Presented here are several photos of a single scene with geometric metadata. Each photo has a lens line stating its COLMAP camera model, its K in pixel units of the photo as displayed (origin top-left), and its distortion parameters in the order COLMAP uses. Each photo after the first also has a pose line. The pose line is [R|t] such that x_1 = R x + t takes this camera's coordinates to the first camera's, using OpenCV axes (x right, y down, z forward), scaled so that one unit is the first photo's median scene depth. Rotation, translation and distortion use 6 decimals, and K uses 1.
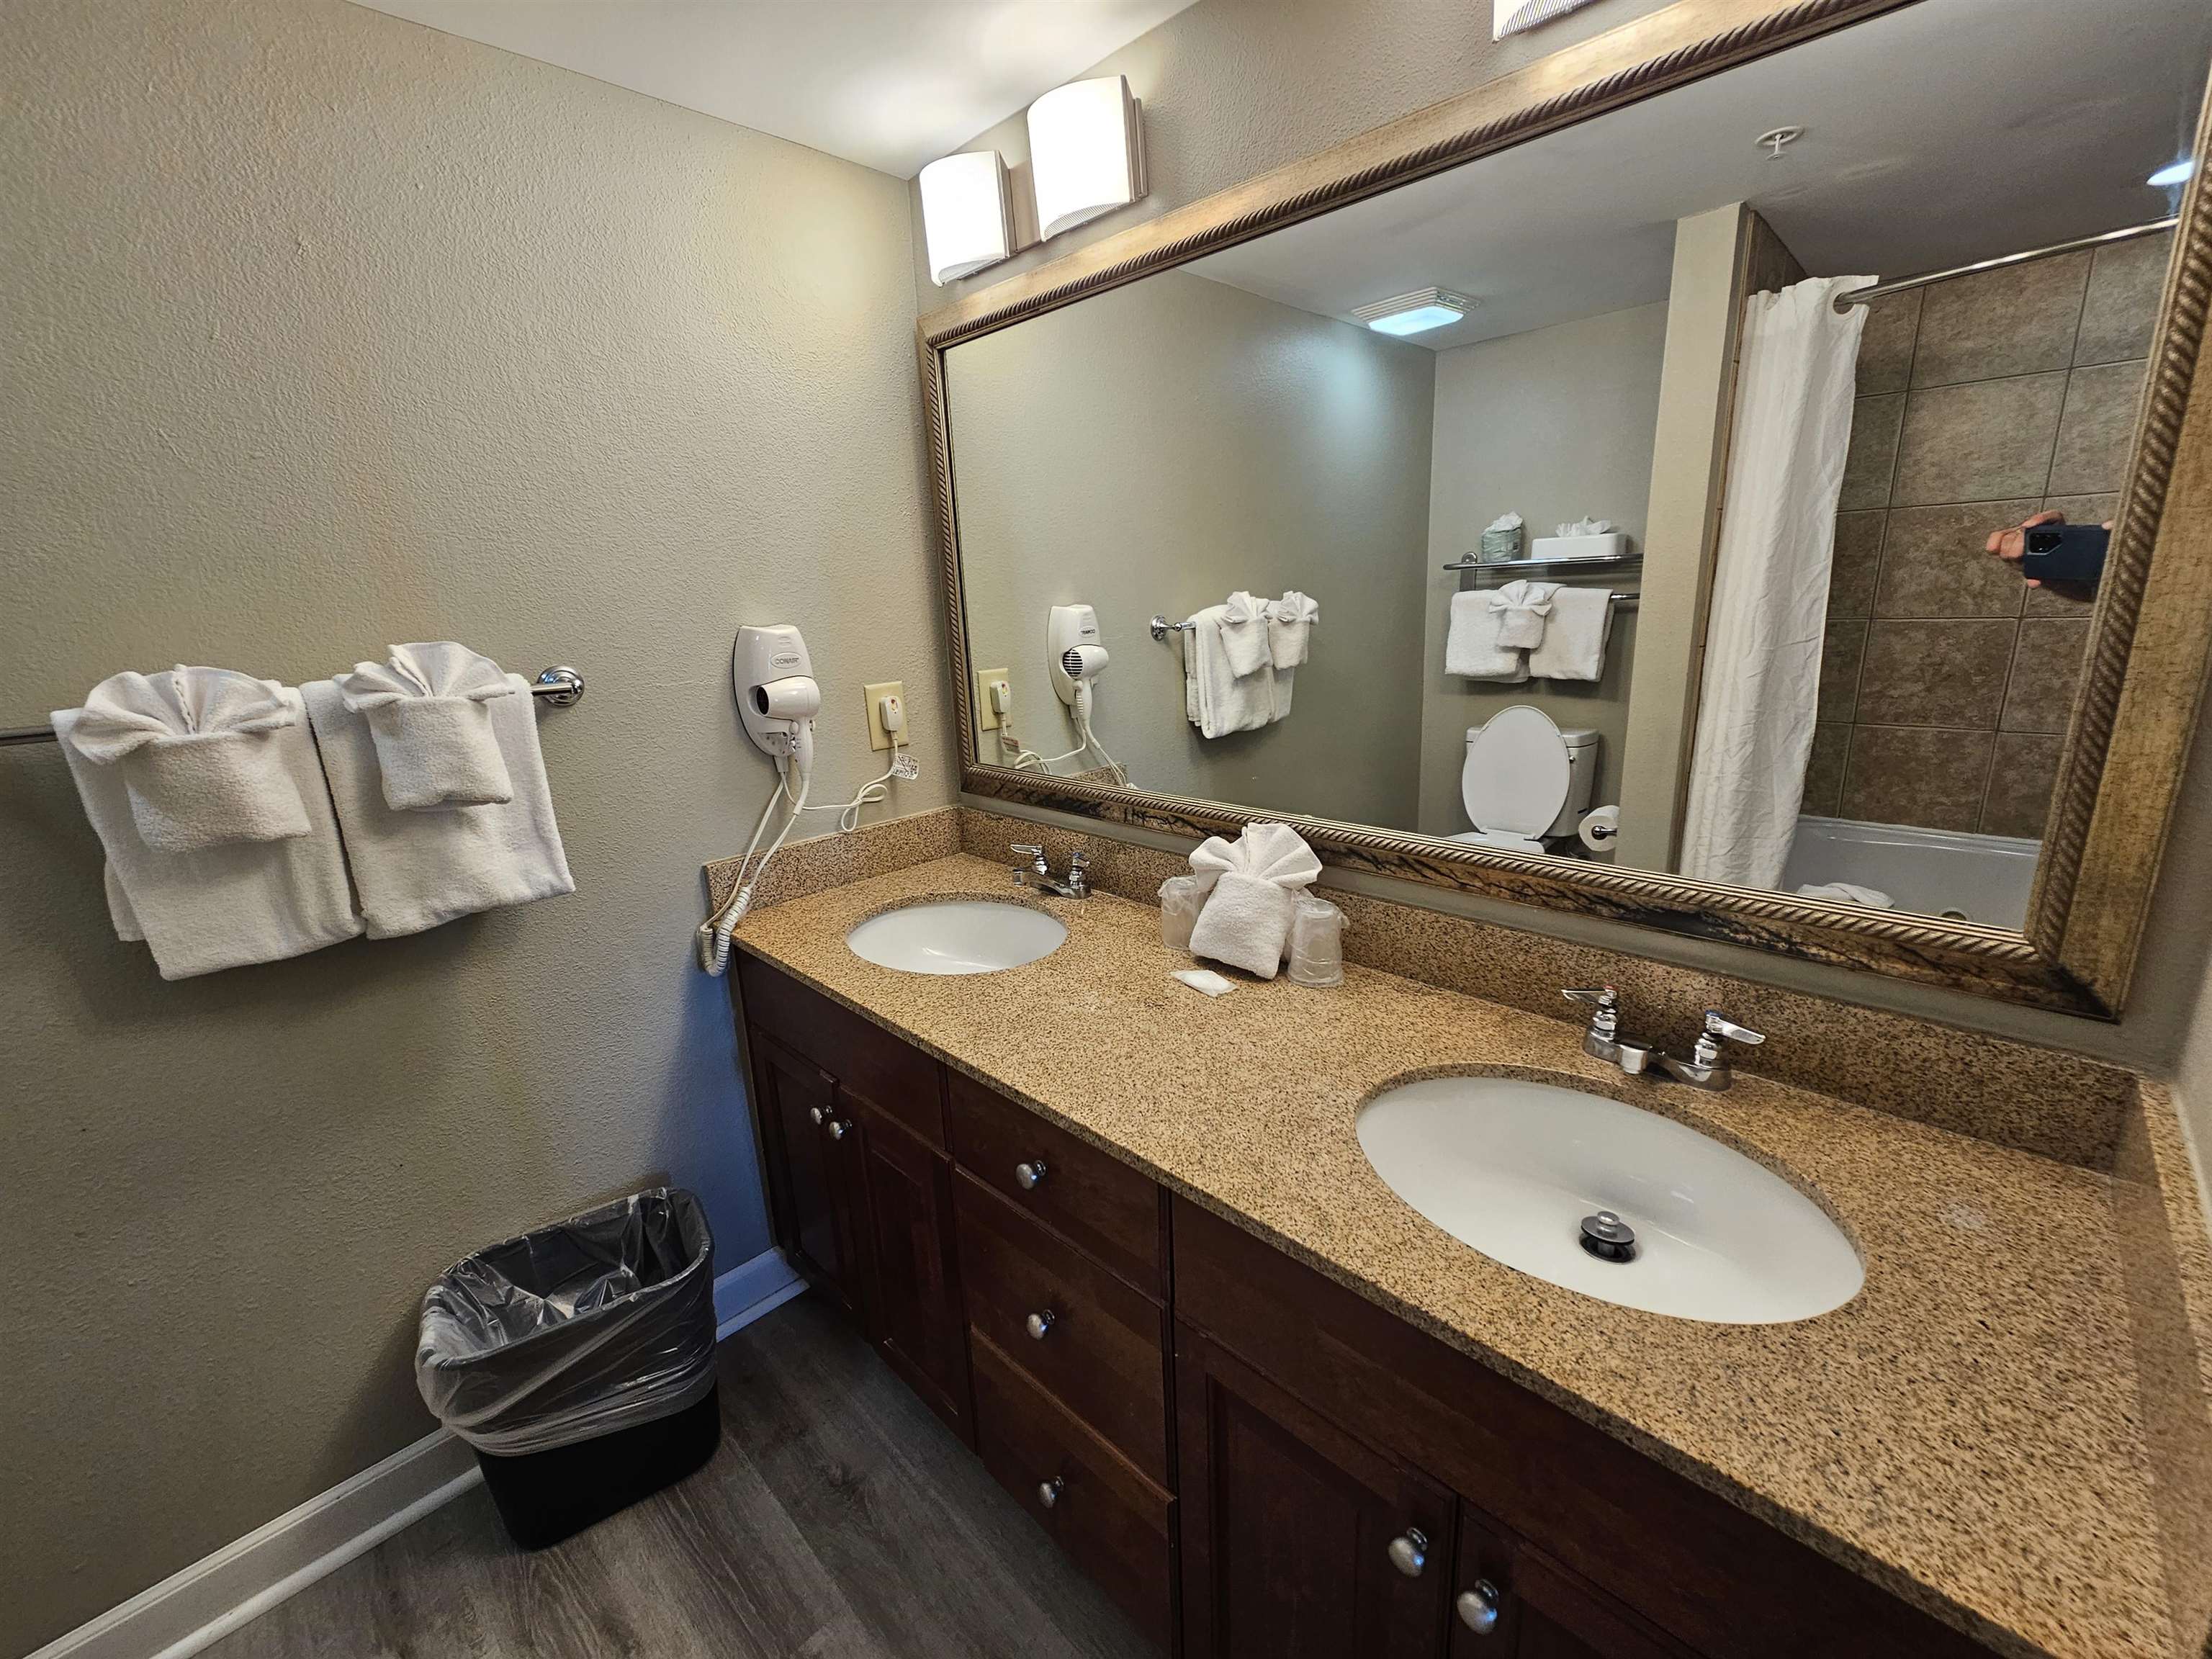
lens RADIAL K [[900.1, 0, 1100.8], [0, 900.1, 820.1], [0, 0, 1]] dist [-0.001213, 0.000866]
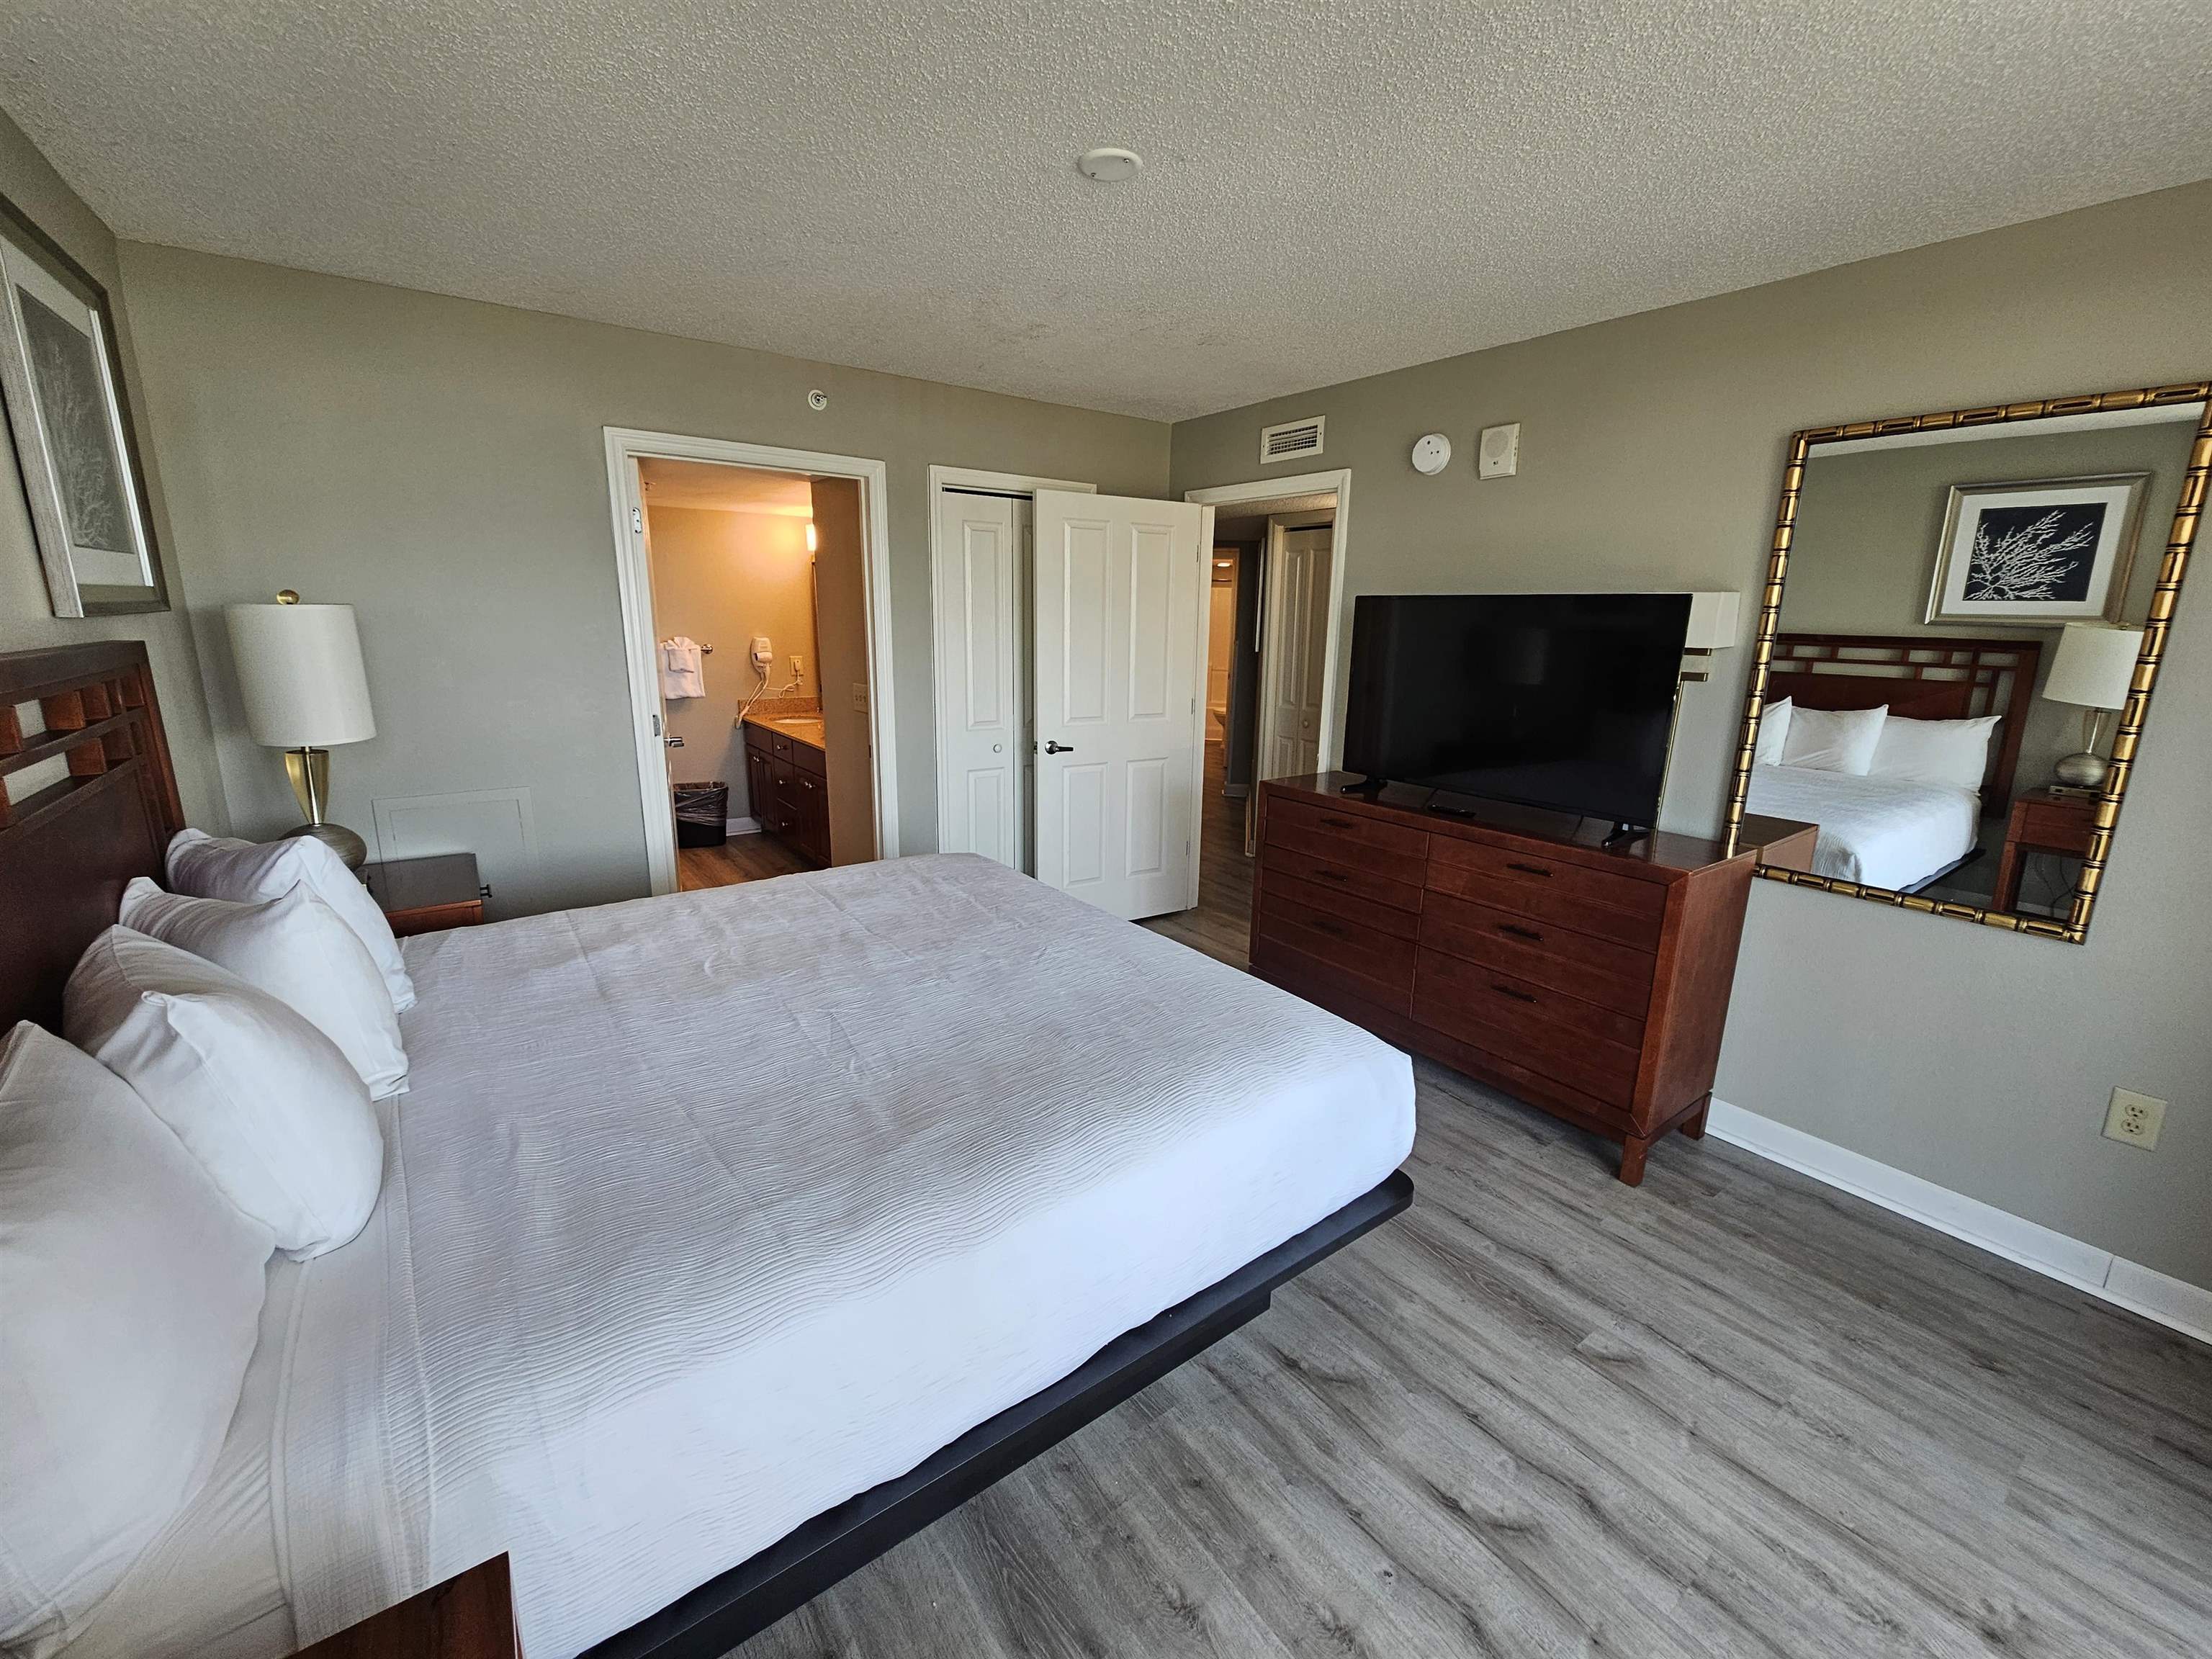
lens RADIAL K [[900.1, 0, 1115.5], [0, 900.1, 822.1], [0, 0, 1]] dist [-0.001213, 0.000866]
pose [[0.986419, 0.082202, -0.142200, 1.741903], [-0.085107, 0.996267, -0.014455, 0.493494], [0.140481, 0.026361, 0.989732, -2.577333]]
